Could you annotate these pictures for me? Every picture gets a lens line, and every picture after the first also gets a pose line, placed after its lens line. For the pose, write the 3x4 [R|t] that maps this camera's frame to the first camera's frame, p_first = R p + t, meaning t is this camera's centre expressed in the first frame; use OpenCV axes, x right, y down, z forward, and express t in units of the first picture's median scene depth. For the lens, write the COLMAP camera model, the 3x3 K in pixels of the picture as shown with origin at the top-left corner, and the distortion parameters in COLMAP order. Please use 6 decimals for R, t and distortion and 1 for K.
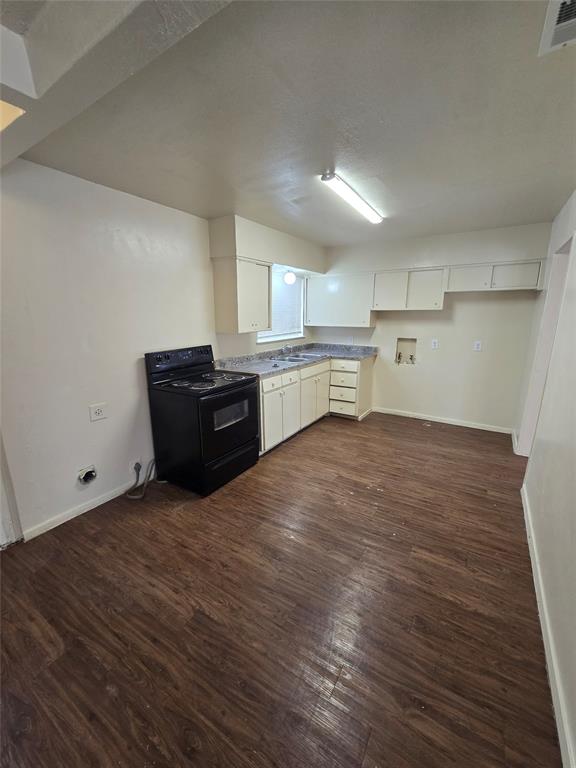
lens RADIAL K [[313.0, 0, 284.6], [0, 313.0, 382.6], [0, 0, 1]] dist [-0.002684, 0.000341]
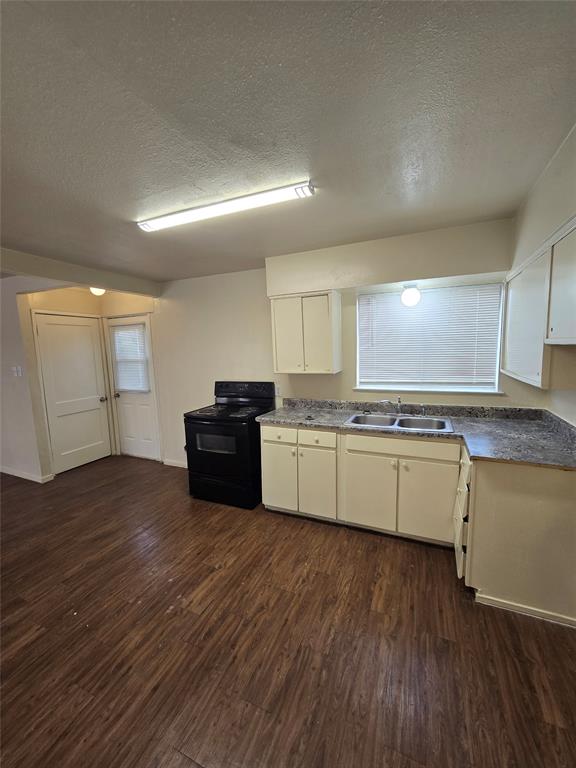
lens RADIAL K [[313.0, 0, 284.4], [0, 313.0, 386.4], [0, 0, 1]] dist [-0.002684, 0.000341]
pose [[0.148287, 0.115921, -0.982127, 0.820294], [-0.192117, 0.977564, 0.086375, -0.210925], [0.970104, 0.175875, 0.167230, 0.886357]]
